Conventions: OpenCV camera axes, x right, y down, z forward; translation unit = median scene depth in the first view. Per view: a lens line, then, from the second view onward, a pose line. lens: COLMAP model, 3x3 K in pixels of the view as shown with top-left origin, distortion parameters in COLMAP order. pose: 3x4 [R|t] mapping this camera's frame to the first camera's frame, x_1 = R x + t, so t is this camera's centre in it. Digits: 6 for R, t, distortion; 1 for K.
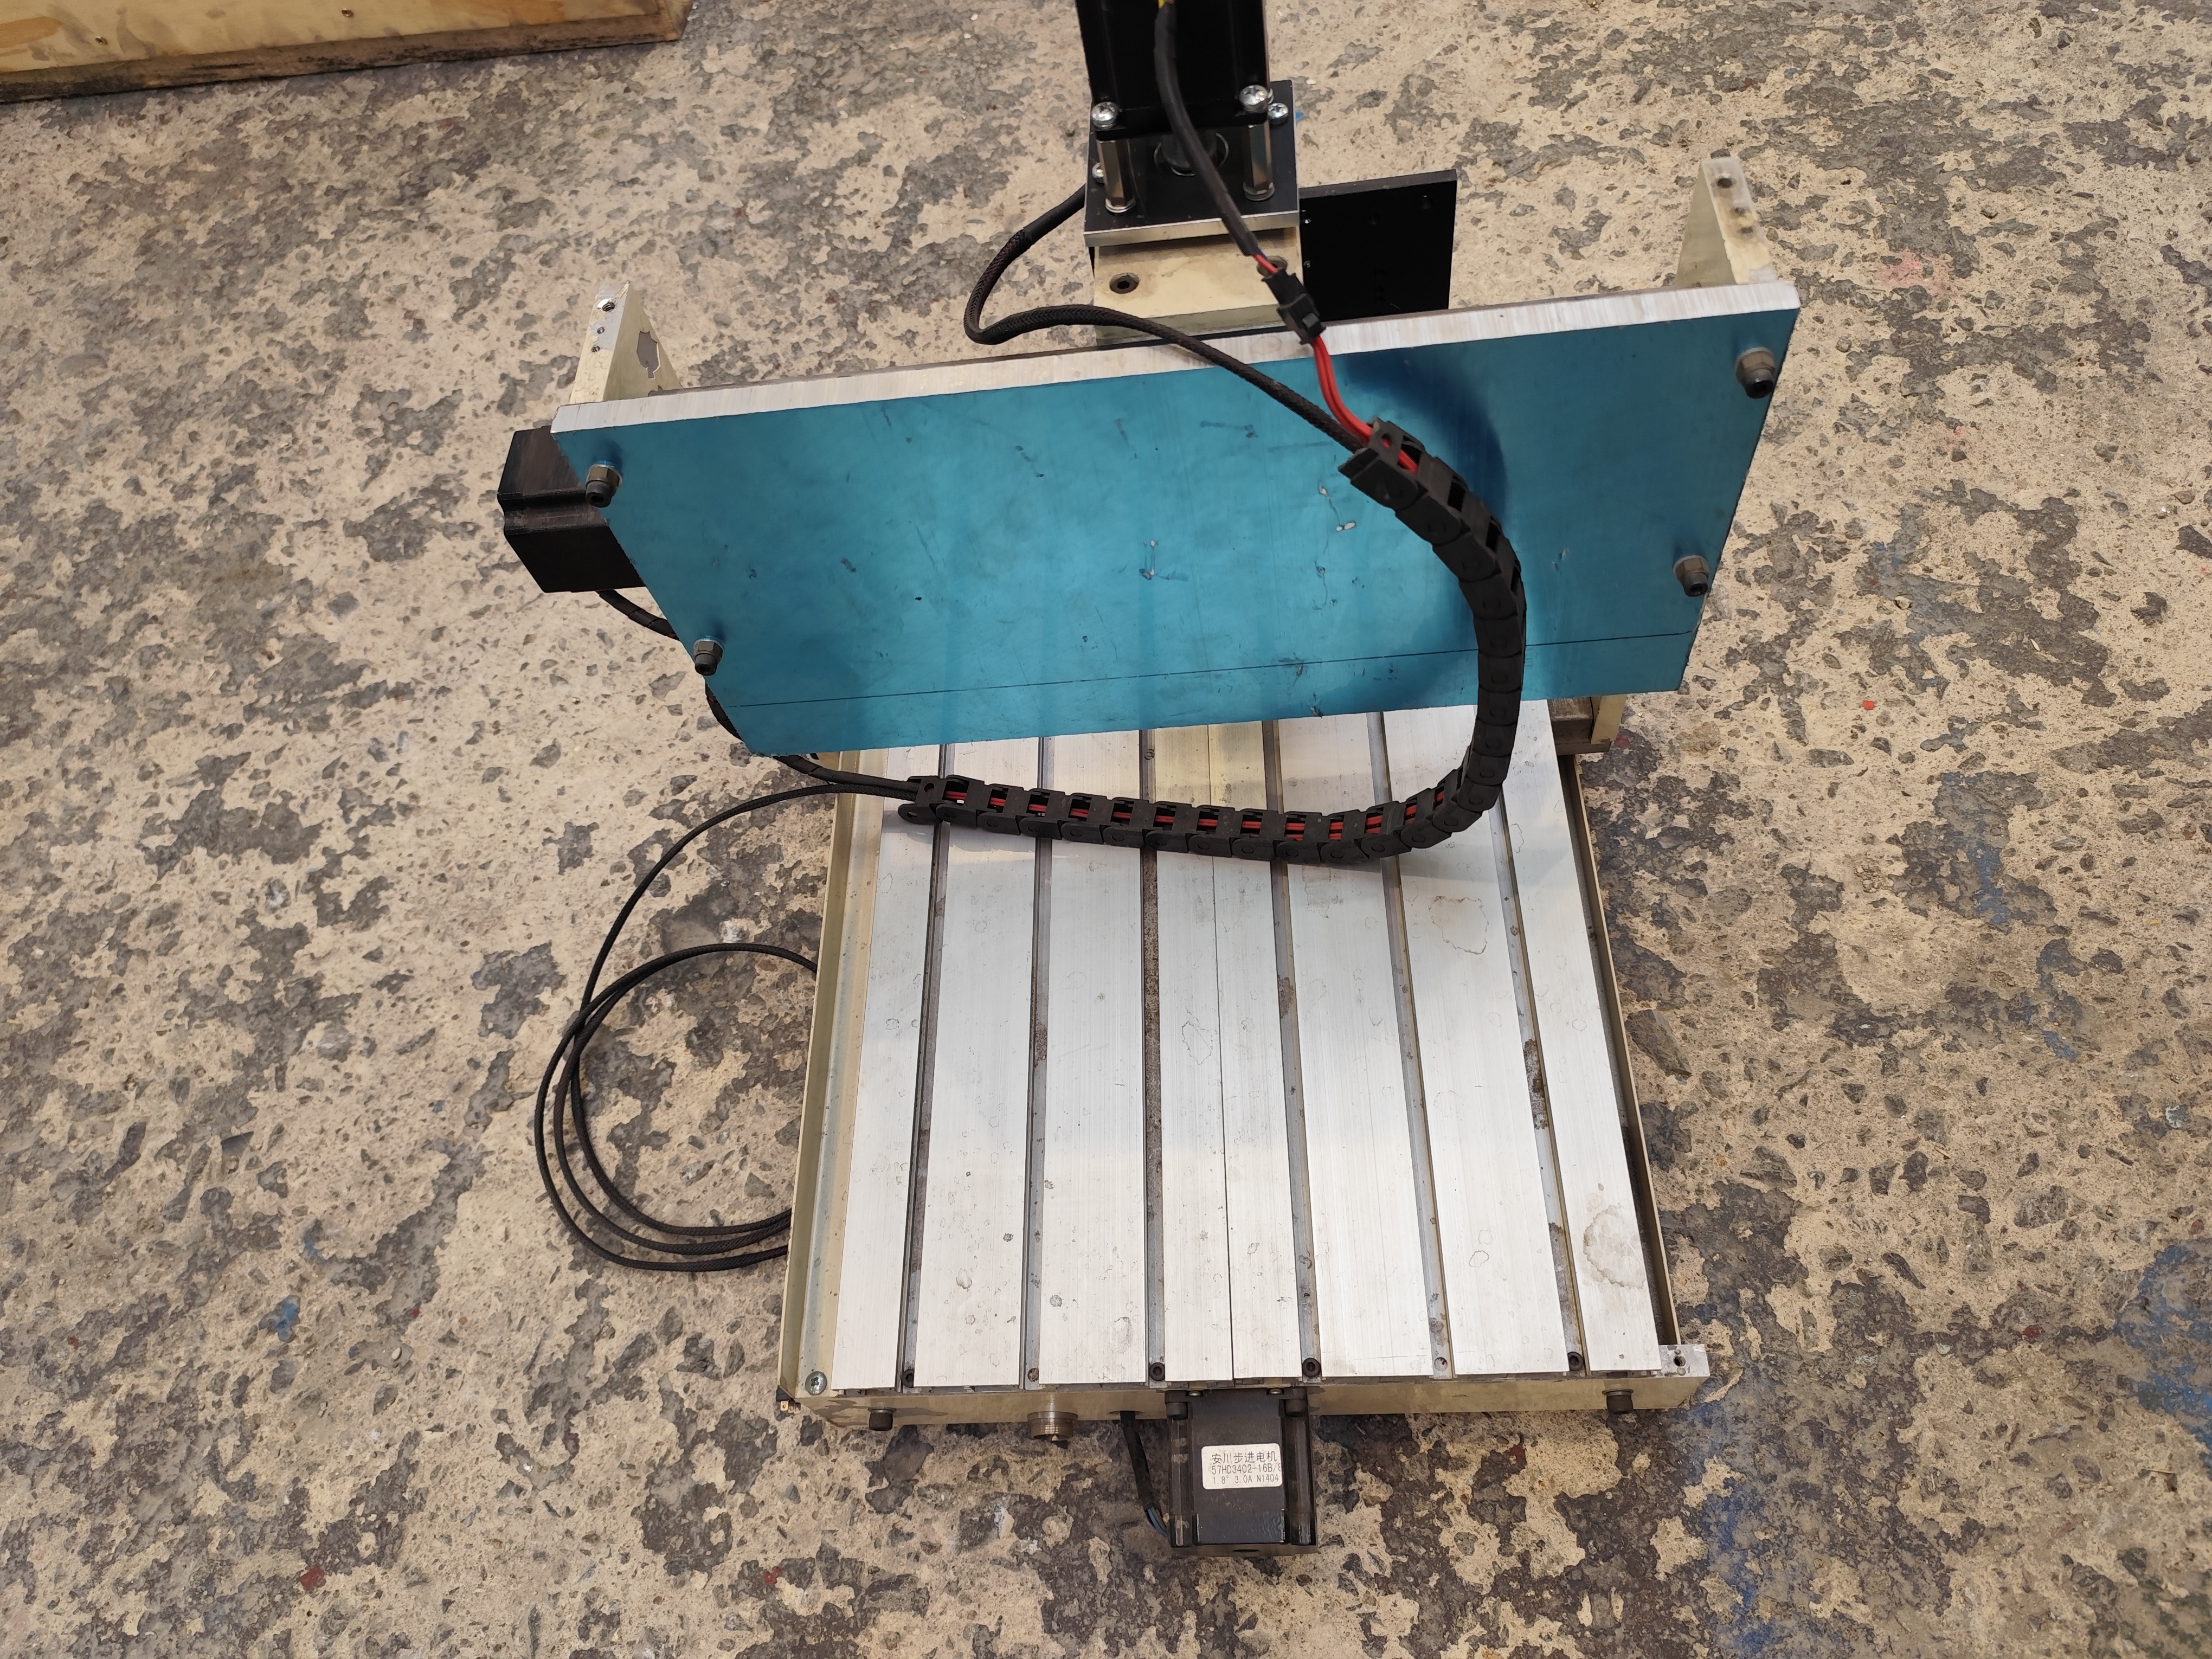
lens RADIAL K [[1489.9, 0, 1115.4], [0, 1489.9, 853.8], [0, 0, 1]] dist [0.022431, -0.027979]
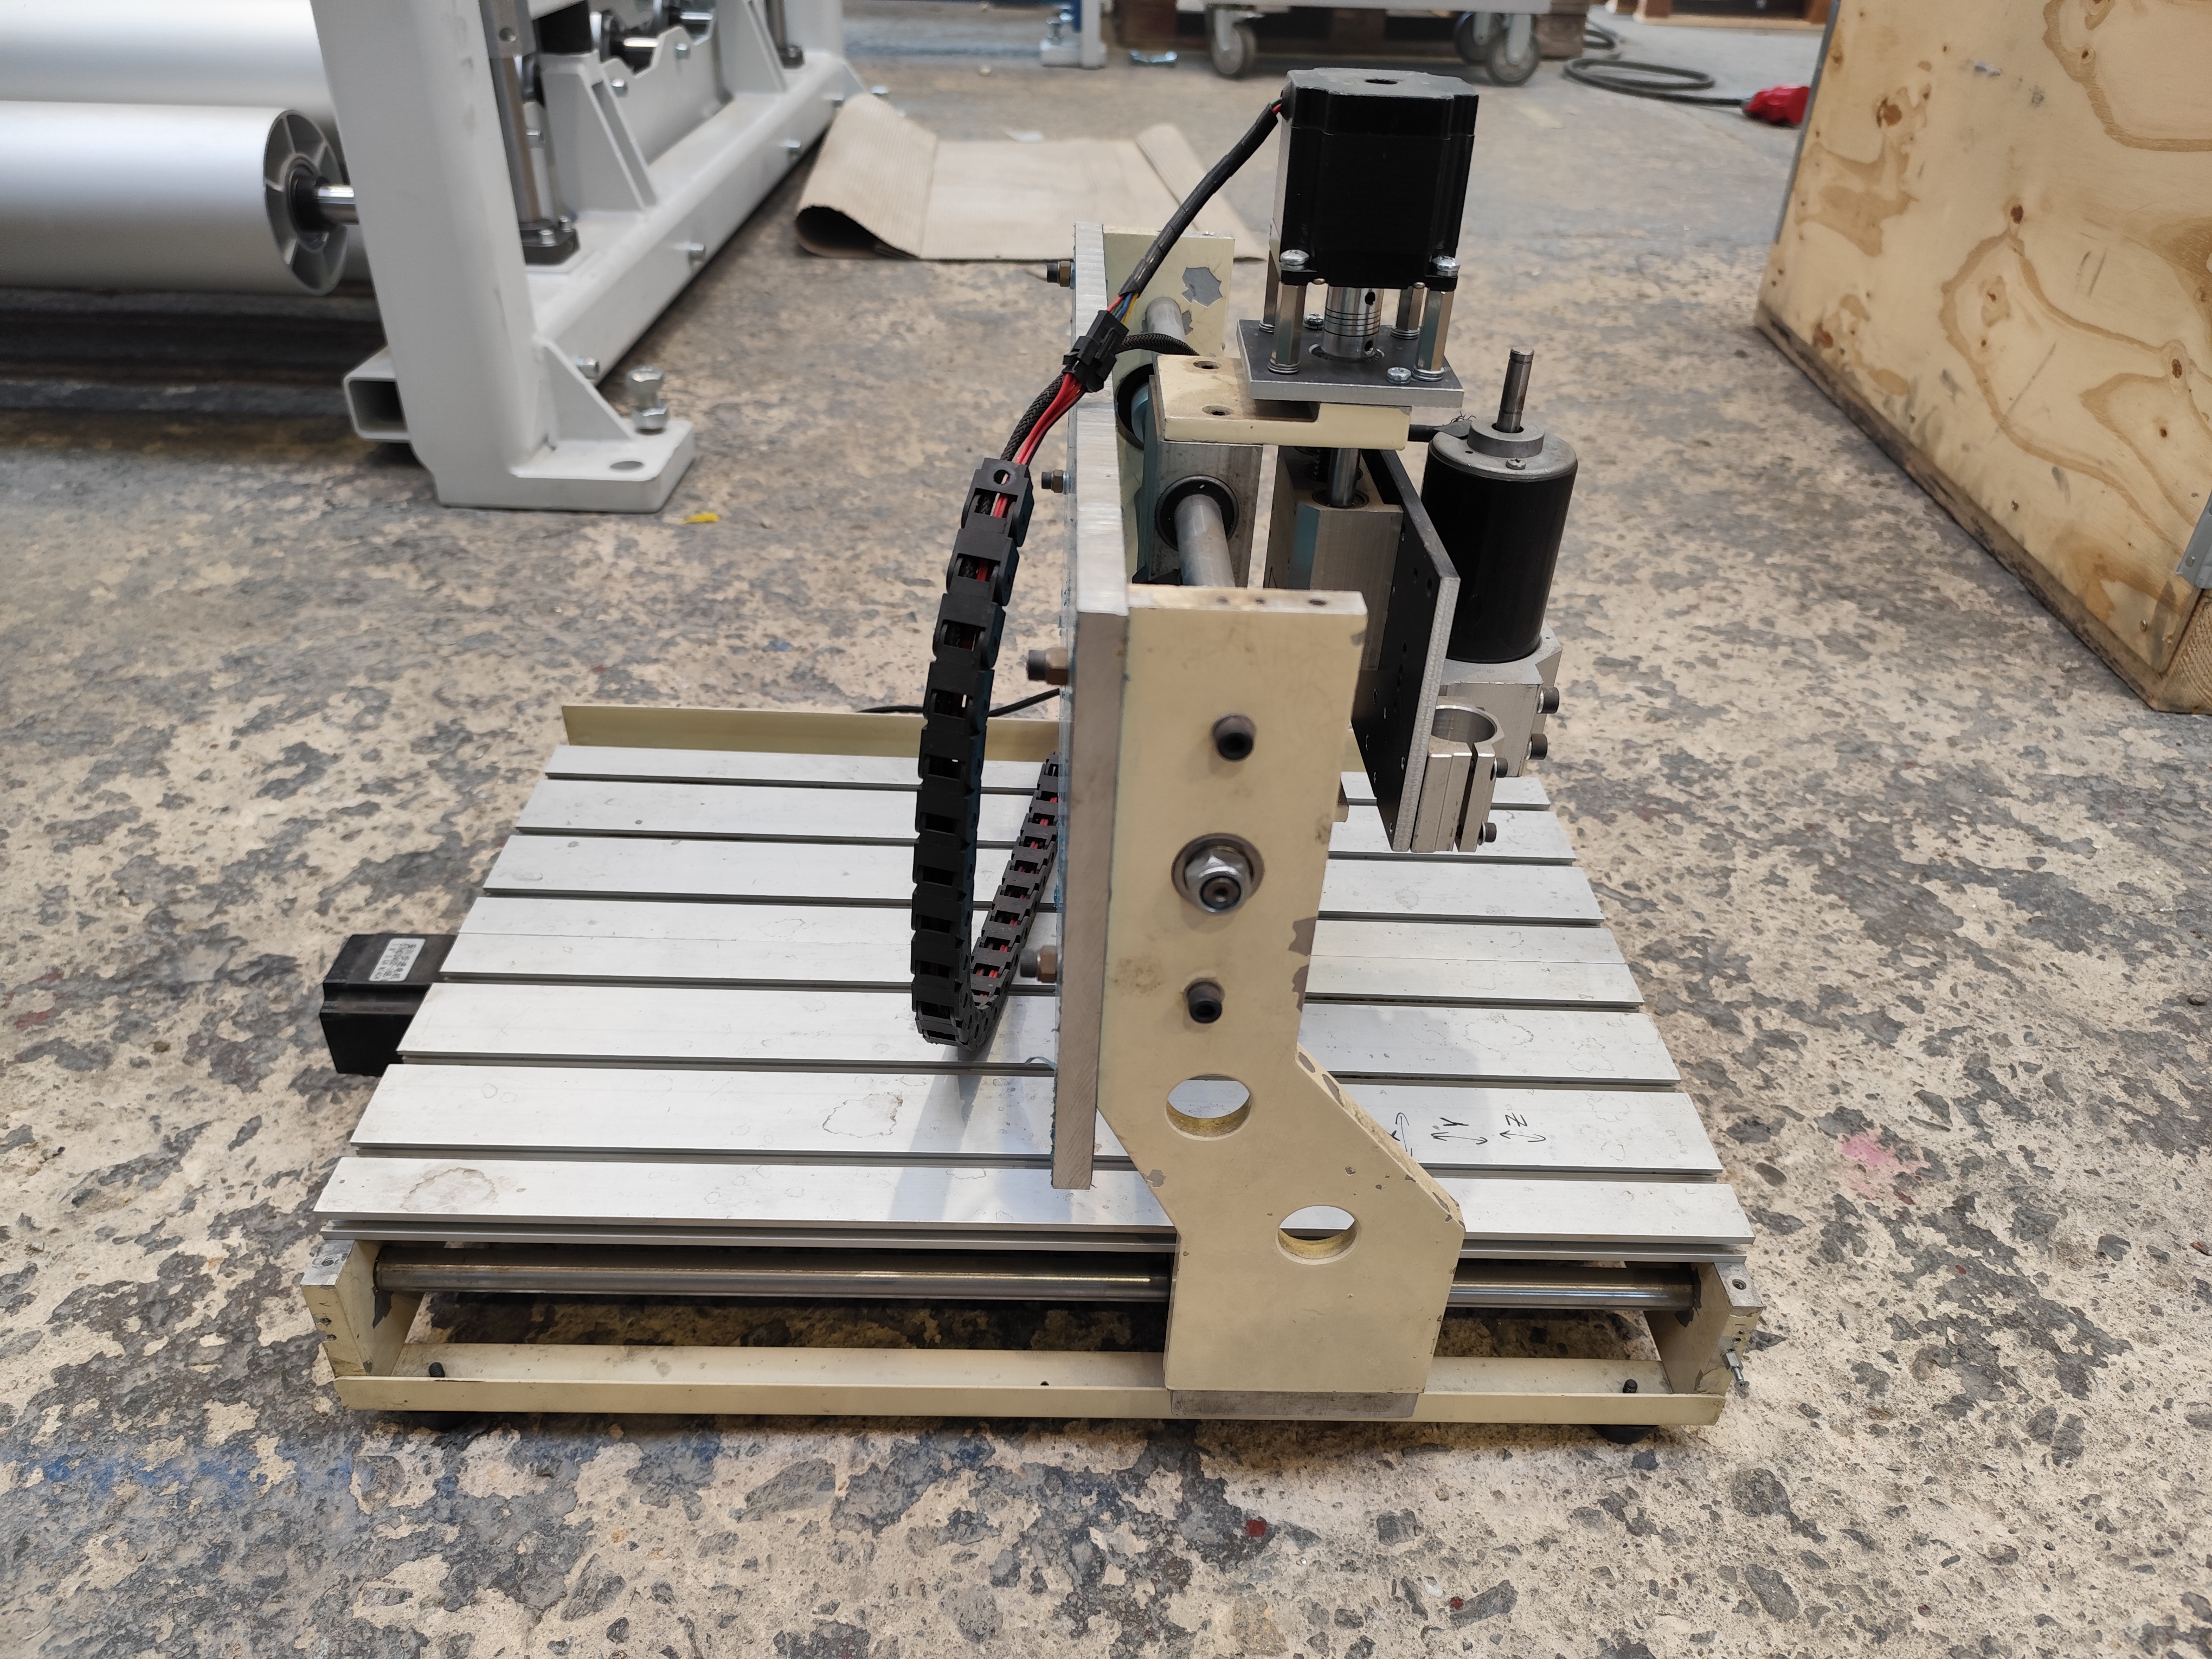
lens RADIAL K [[1537.5, 0, 1109.6], [0, 1537.5, 840.8], [0, 0, 1]] dist [0.020126, -0.029726]
pose [[0.015058, 0.669174, -0.742953, 0.803656], [-0.898666, 0.334823, 0.283360, -0.397531], [0.438375, 0.663399, 0.606406, 0.395443]]
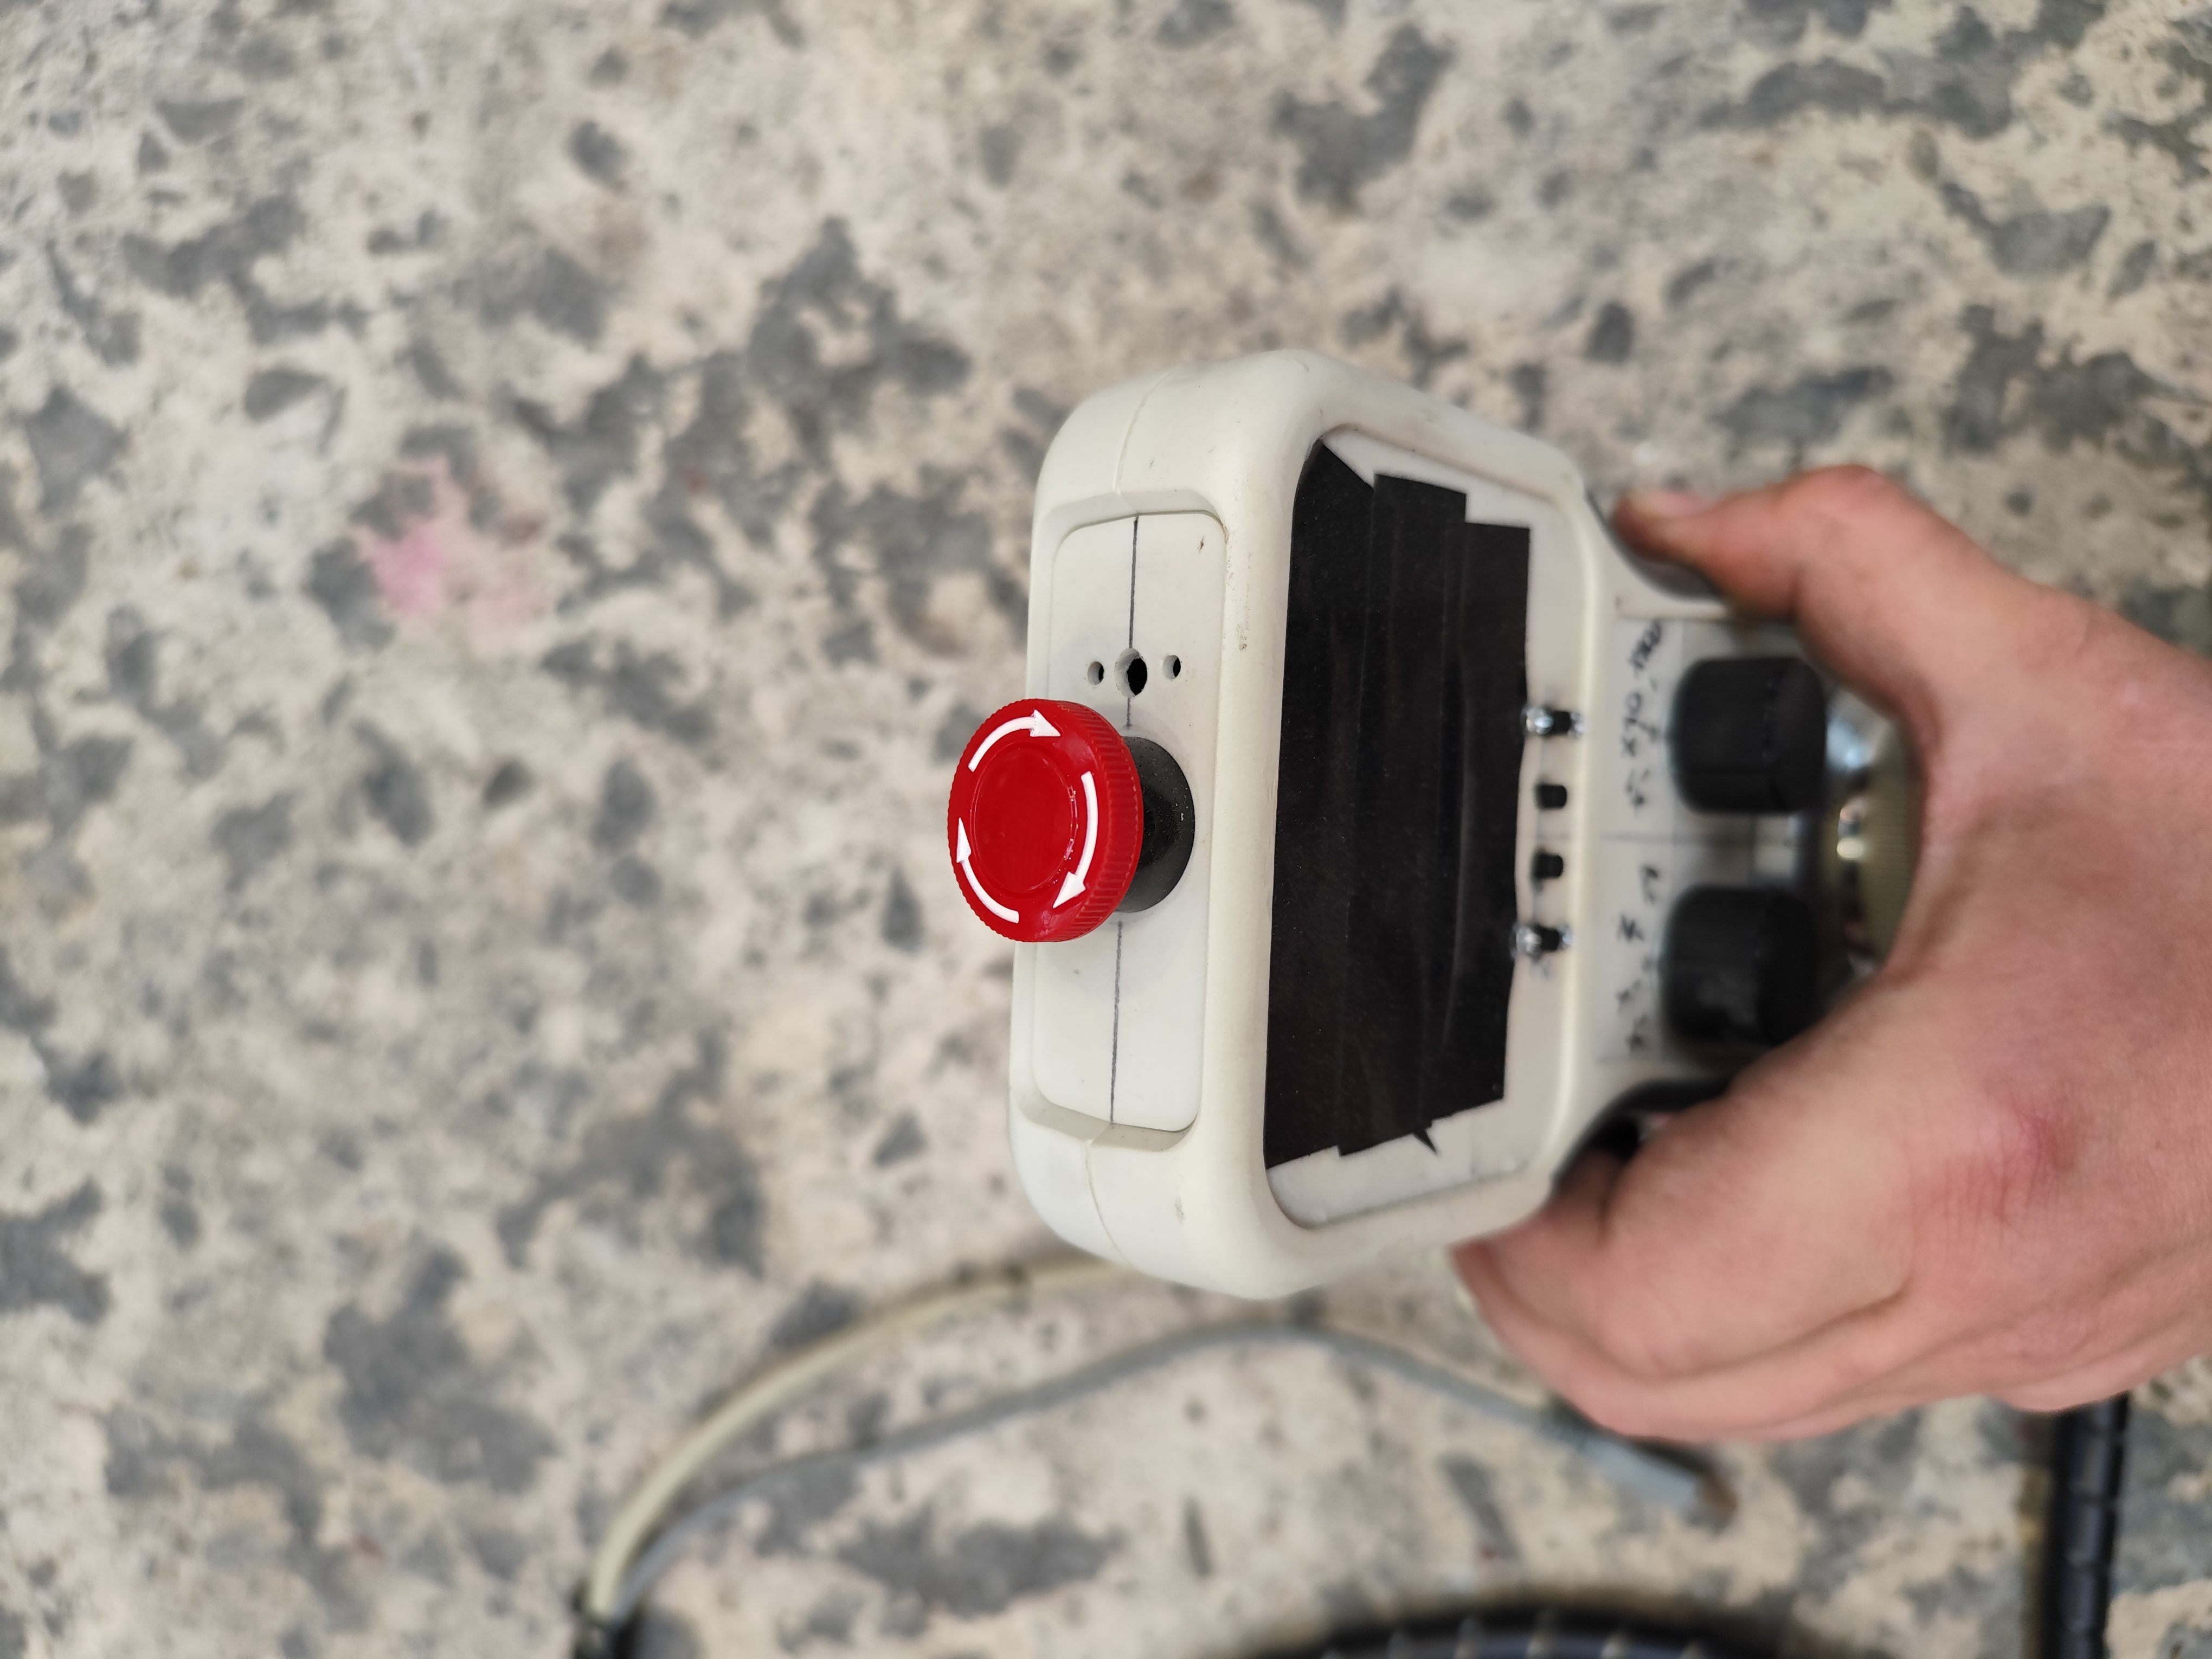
lens RADIAL K [[1580.4, 0, 1106.0], [0, 1580.4, 829.5], [0, 0, 1]] dist [-0.041641, -0.003064]
pose [[0.994440, -0.105257, 0.003324, 0.353829], [0.089150, 0.858228, 0.505467, -0.688327], [-0.056057, -0.502360, 0.862840, 0.933039]]
